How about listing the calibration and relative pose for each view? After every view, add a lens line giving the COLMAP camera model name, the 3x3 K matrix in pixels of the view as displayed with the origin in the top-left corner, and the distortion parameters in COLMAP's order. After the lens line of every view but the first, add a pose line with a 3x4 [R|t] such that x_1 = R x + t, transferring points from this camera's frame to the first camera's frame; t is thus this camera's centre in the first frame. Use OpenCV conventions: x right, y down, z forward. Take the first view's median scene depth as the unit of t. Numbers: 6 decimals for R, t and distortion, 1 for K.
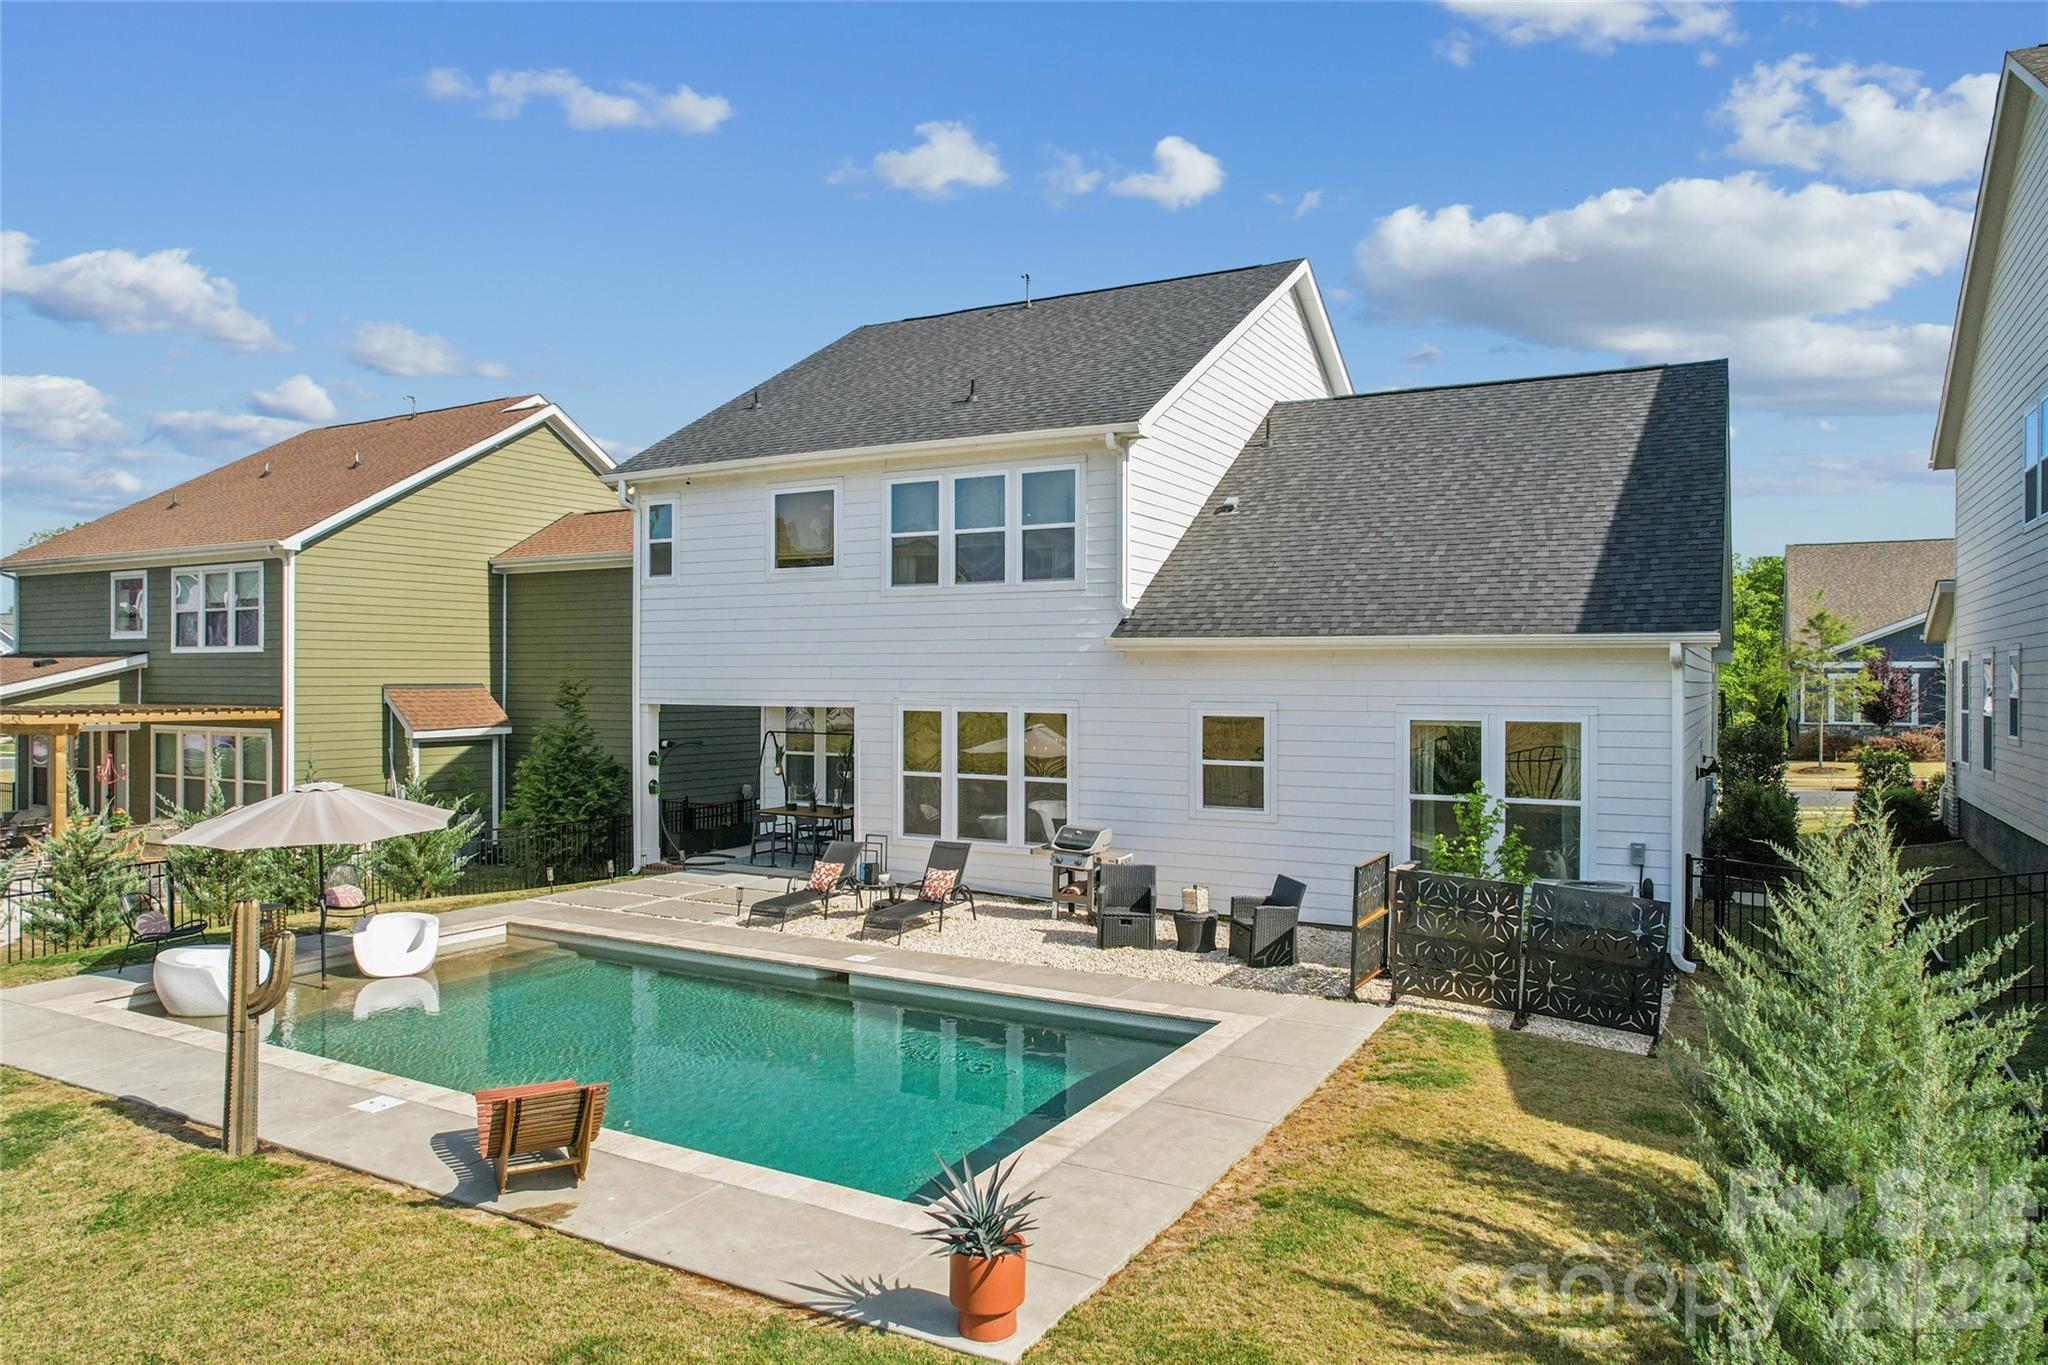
lens RADIAL K [[1307.0, 0, 1042.5], [0, 1307.0, 679.8], [0, 0, 1]] dist [-0.066721, 0.056152]
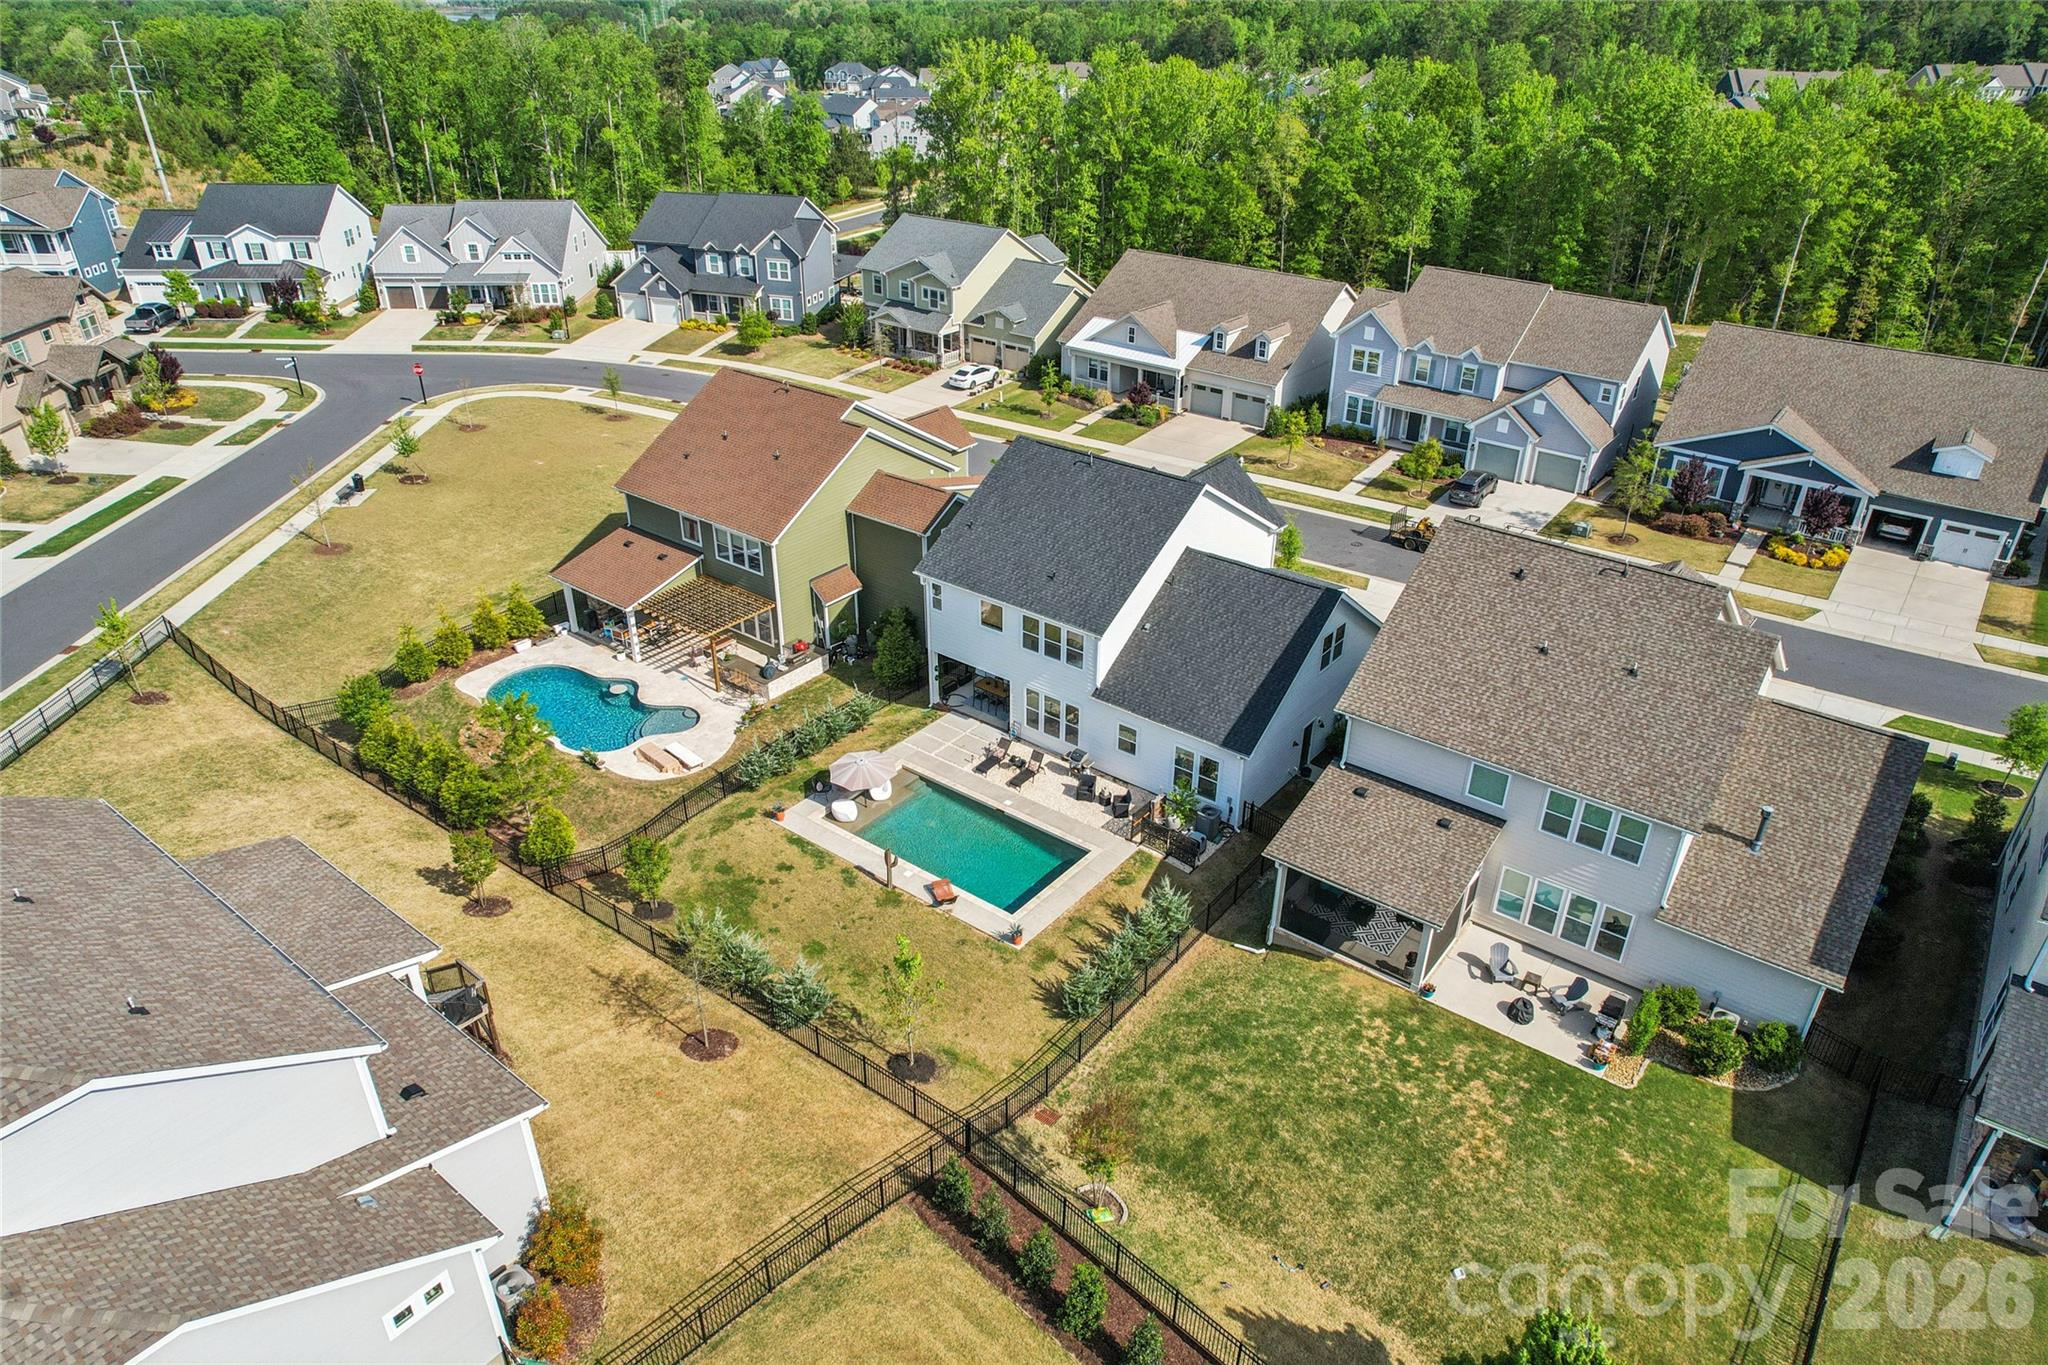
lens RADIAL K [[1307.0, 0, 1042.5], [0, 1307.0, 679.8], [0, 0, 1]] dist [-0.066721, 0.056152]
pose [[0.989026, 0.083802, -0.121672, 0.283195], [-0.015281, 0.877166, 0.479945, -1.409246], [0.146947, -0.472819, 0.868820, -1.514447]]
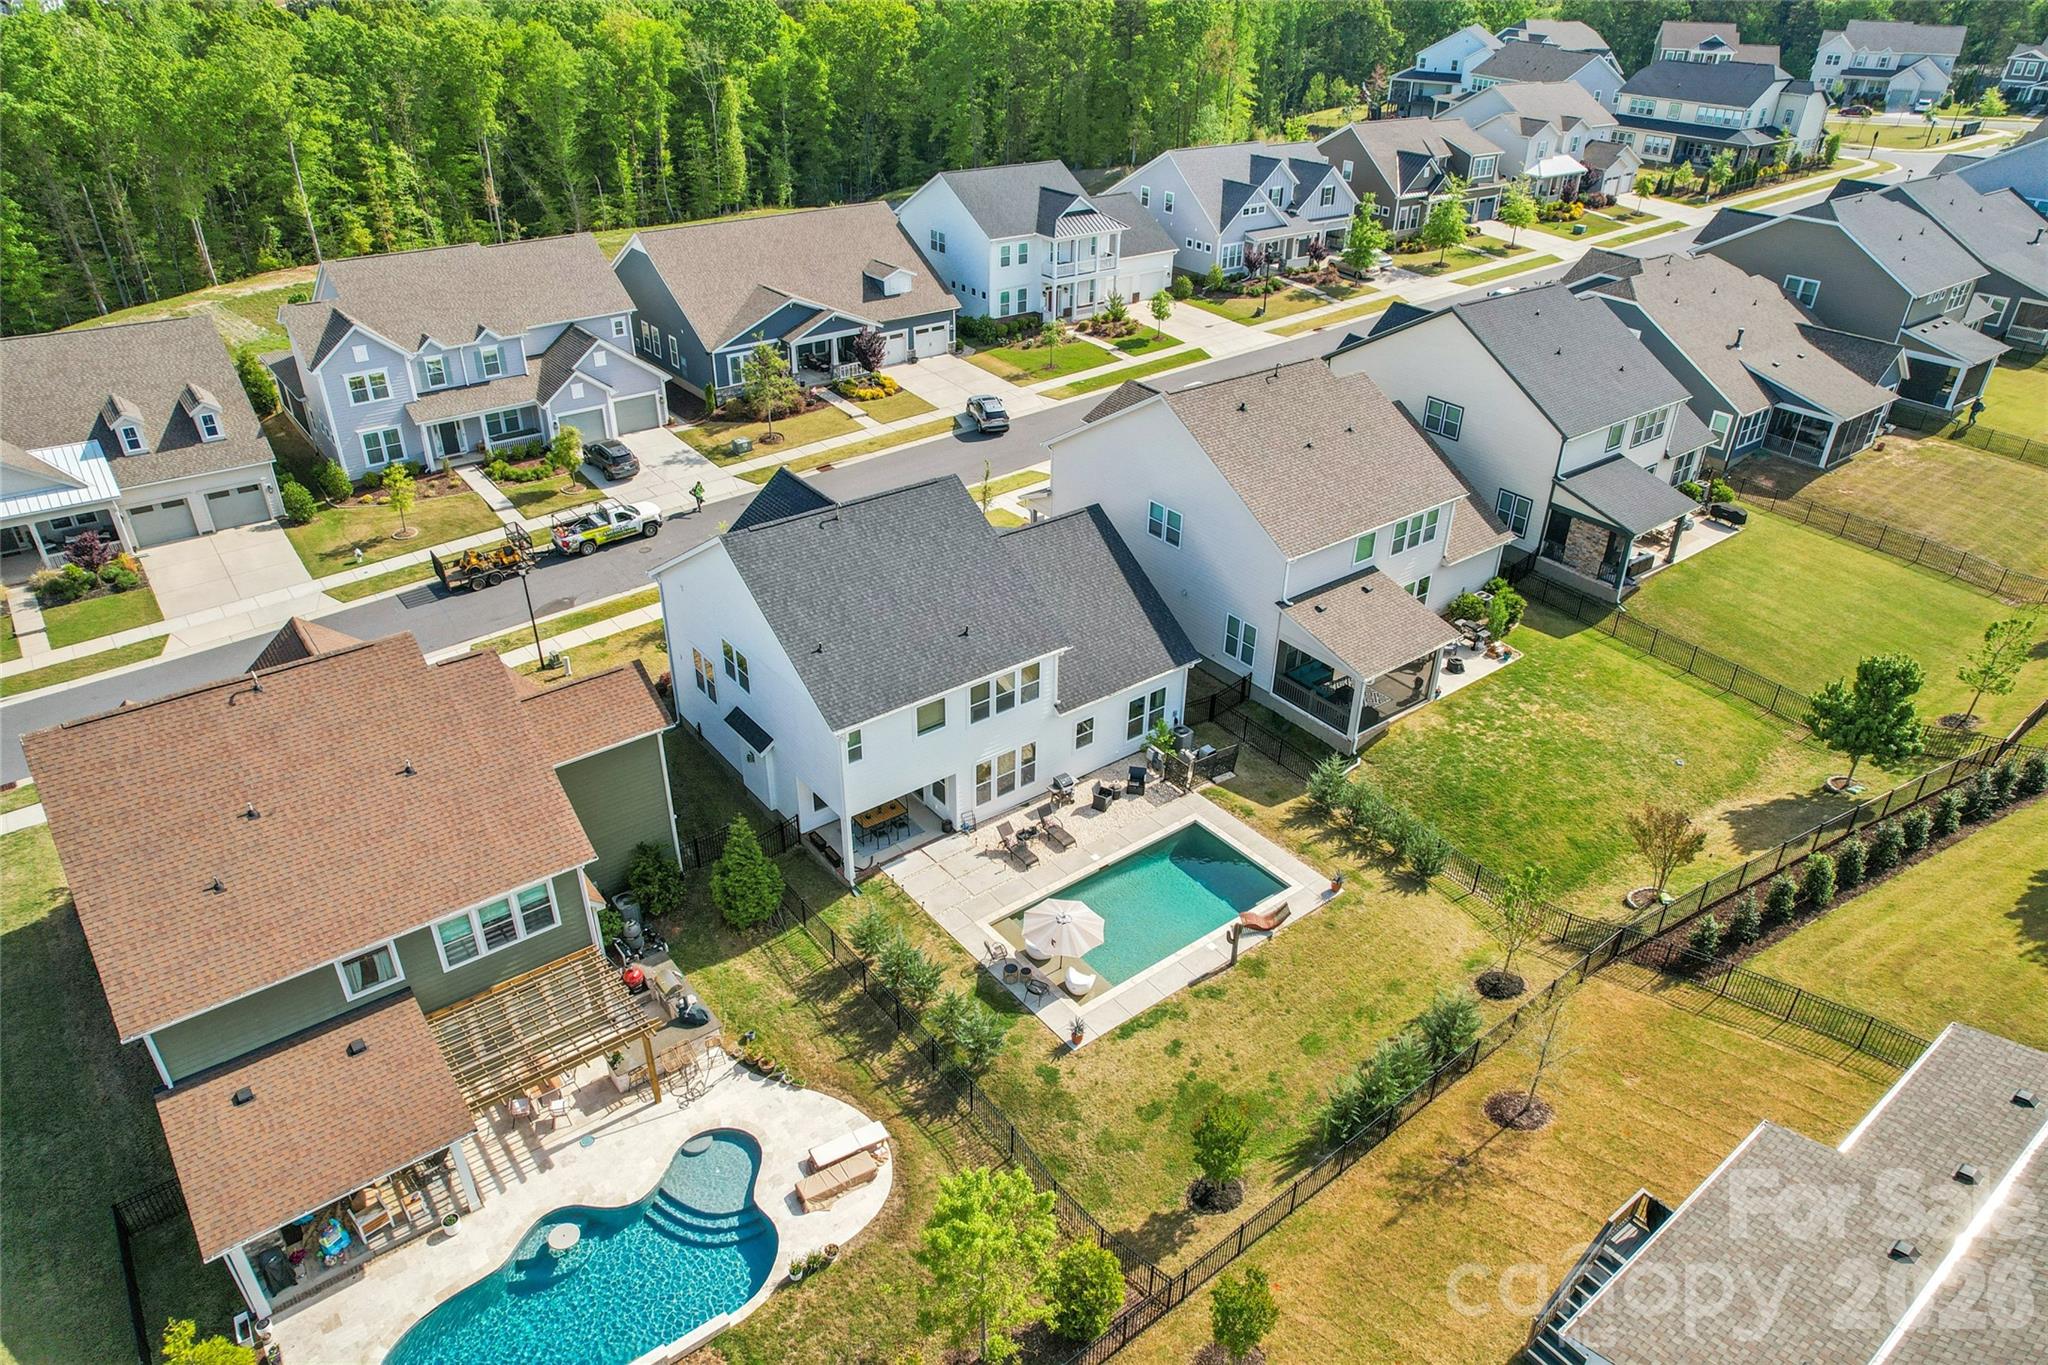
lens RADIAL K [[1307.0, 0, 1042.5], [0, 1307.0, 679.8], [0, 0, 1]] dist [-0.066721, 0.056152]
pose [[0.392062, -0.463300, 0.794758, -1.995354], [-0.018326, 0.859820, 0.510268, -1.412421], [-0.919756, -0.214621, 0.328612, 0.123934]]
